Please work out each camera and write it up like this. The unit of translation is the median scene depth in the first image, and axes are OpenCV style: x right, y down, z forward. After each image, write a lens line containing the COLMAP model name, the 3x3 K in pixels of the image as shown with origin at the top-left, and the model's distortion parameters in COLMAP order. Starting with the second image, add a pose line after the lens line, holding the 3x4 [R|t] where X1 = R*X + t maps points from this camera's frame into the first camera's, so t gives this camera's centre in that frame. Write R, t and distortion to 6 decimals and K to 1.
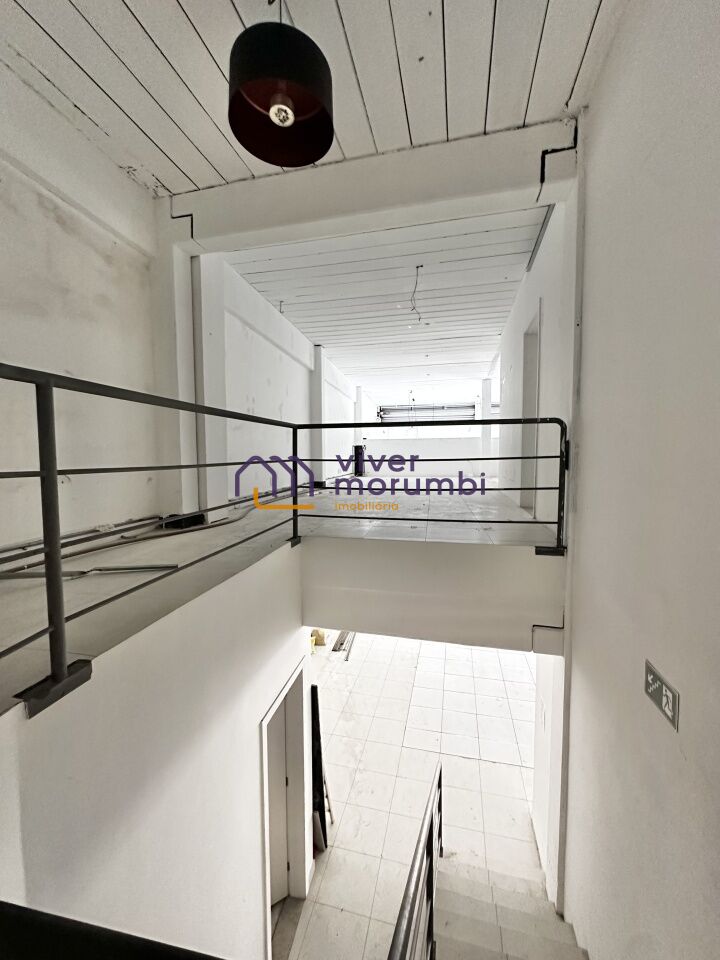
lens RADIAL K [[381.3, 0, 360.0], [0, 381.3, 481.2], [0, 0, 1]] dist [-0.006578, 0.001046]
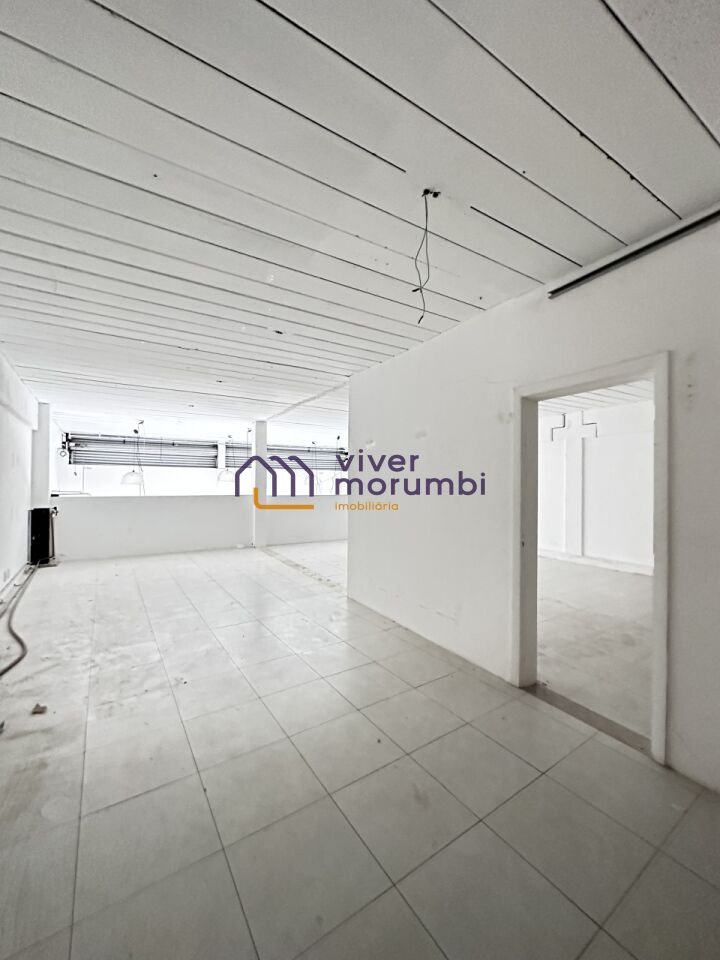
lens RADIAL K [[381.3, 0, 360.0], [0, 381.3, 481.2], [0, 0, 1]] dist [-0.006578, 0.001046]
pose [[0.708493, 0.014726, 0.705564, -0.296127], [0.034203, 0.997891, -0.055172, -0.401717], [-0.704888, 0.063221, 0.706495, 1.321937]]
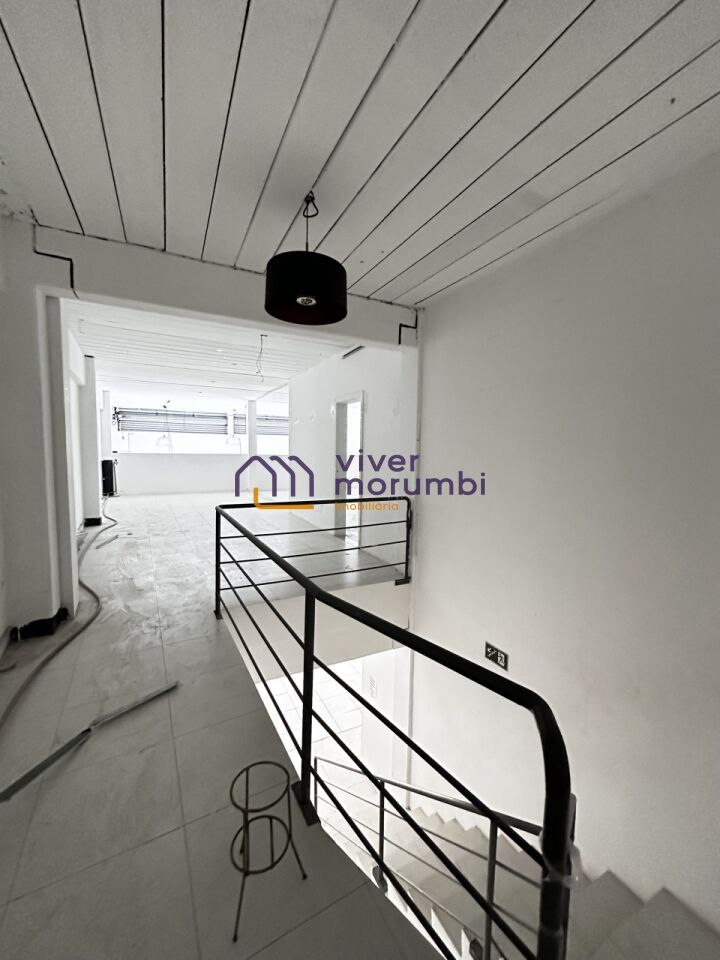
lens RADIAL K [[381.3, 0, 360.0], [0, 381.3, 481.2], [0, 0, 1]] dist [-0.006578, 0.001046]
pose [[0.752379, -0.036887, 0.657697, -0.640247], [0.022064, 0.999282, 0.030804, -0.279128], [-0.658361, -0.008665, 0.752652, -0.047594]]
